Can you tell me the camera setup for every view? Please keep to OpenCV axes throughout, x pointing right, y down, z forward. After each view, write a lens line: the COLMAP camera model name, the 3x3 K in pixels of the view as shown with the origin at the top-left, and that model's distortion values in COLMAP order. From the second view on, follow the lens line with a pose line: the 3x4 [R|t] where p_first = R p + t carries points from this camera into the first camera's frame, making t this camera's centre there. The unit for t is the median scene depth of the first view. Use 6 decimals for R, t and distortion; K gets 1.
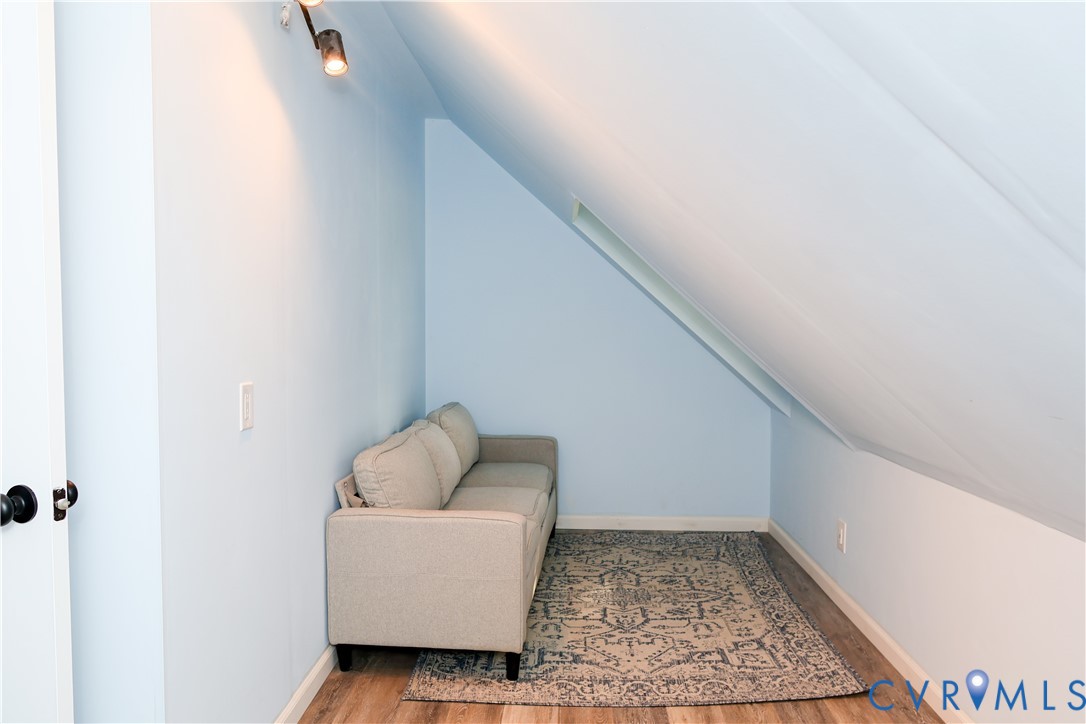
lens RADIAL K [[812.4, 0, 537.1], [0, 812.4, 362.7], [0, 0, 1]] dist [0.013384, -0.030486]
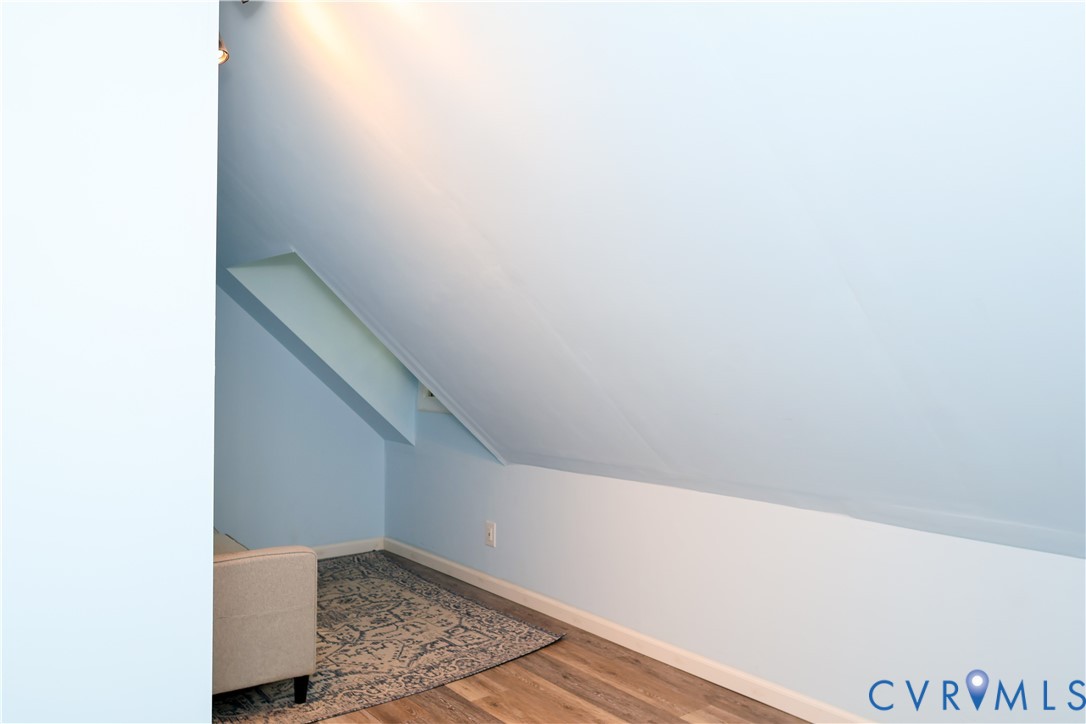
lens RADIAL K [[812.4, 0, 537.1], [0, 812.4, 362.7], [0, 0, 1]] dist [0.013384, -0.030486]
pose [[0.767250, -0.001176, 0.641347, -0.436165], [0.032510, 0.998784, -0.037061, -0.005542], [-0.640524, 0.049285, 0.766355, -0.034184]]
